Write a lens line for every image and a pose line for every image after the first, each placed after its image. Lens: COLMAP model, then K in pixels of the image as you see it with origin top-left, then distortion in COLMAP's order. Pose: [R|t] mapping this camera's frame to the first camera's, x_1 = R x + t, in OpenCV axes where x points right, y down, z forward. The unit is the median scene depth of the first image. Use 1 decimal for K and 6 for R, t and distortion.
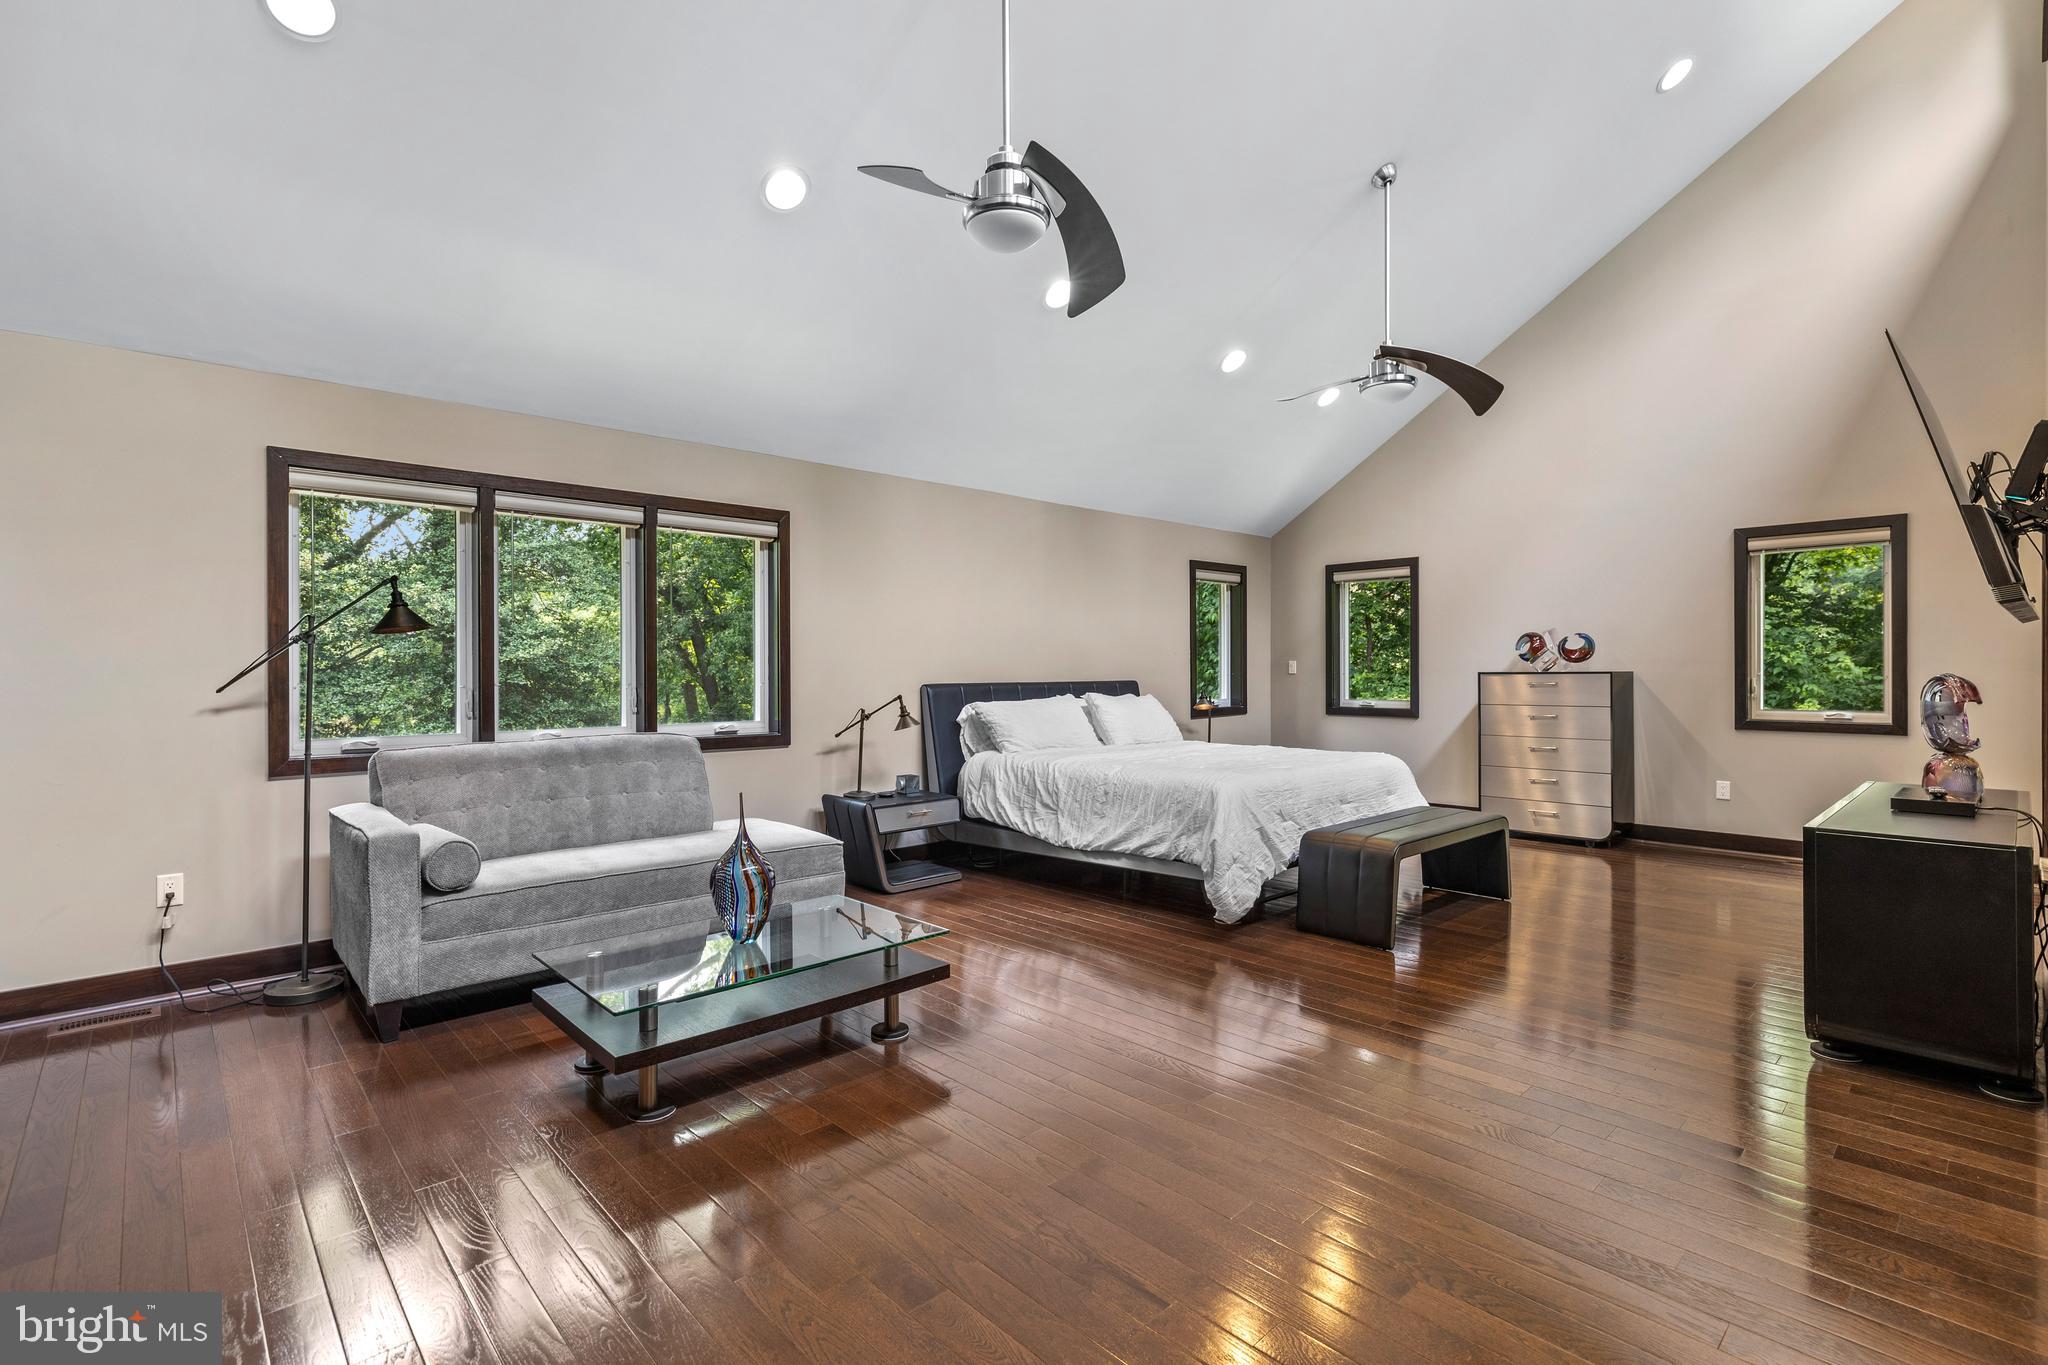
lens RADIAL K [[922.0, 0, 1034.2], [0, 922.0, 673.2], [0, 0, 1]] dist [0.002290, 0.000269]
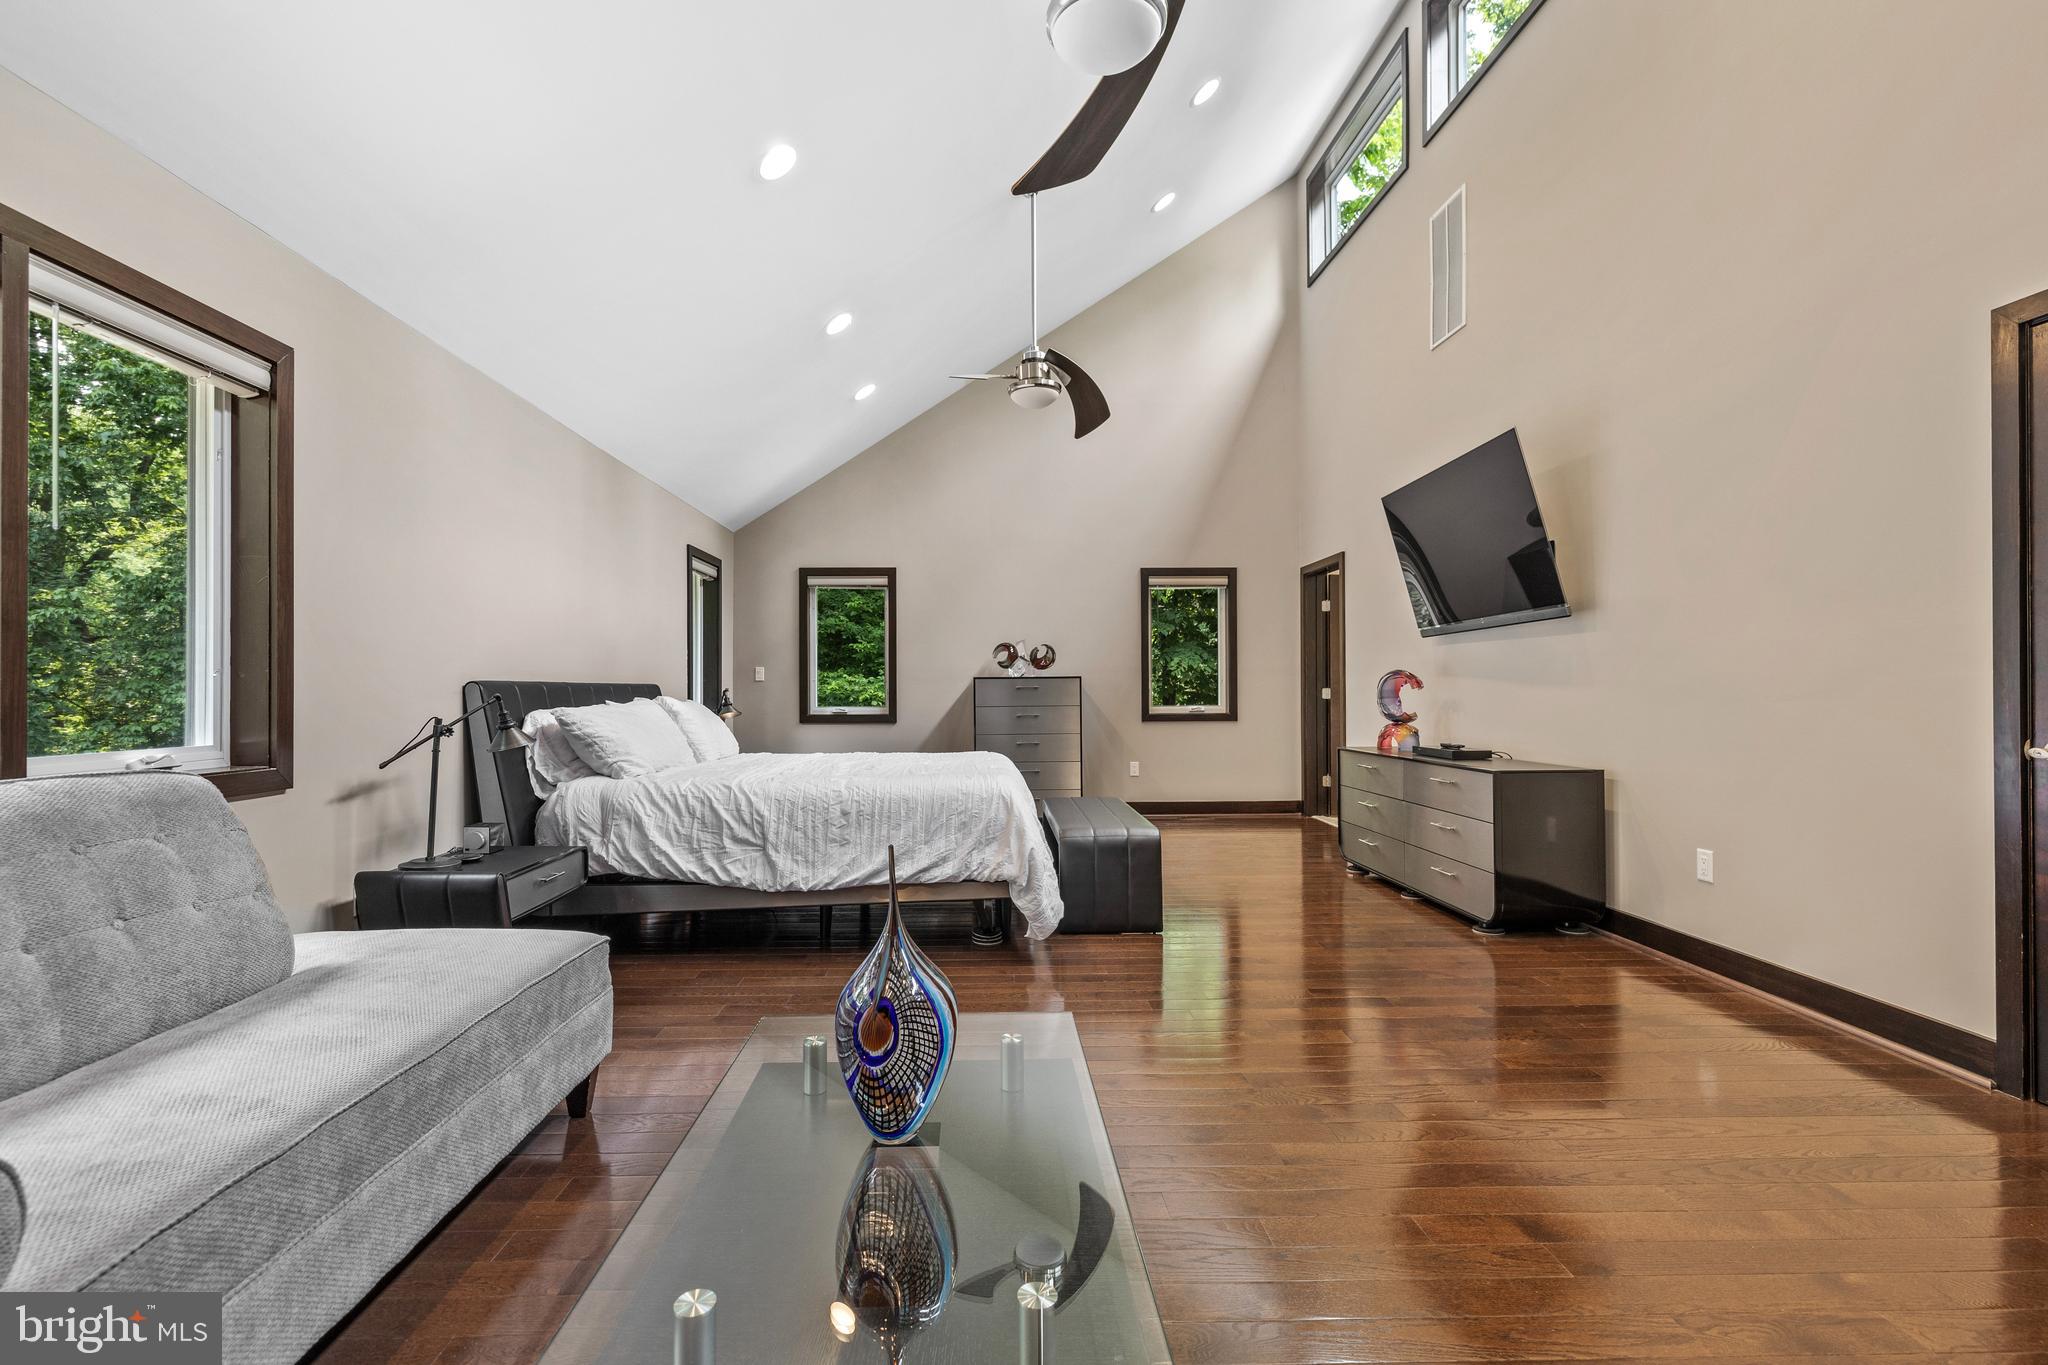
lens RADIAL K [[889.4, 0, 1019.9], [0, 889.4, 687.1], [0, 0, 1]] dist [0.001392, 0.000891]
pose [[0.682237, 0.001473, 0.731129, -0.336245], [0.004586, 0.999970, -0.006294, 0.023693], [-0.731116, 0.007647, 0.682210, 0.327174]]
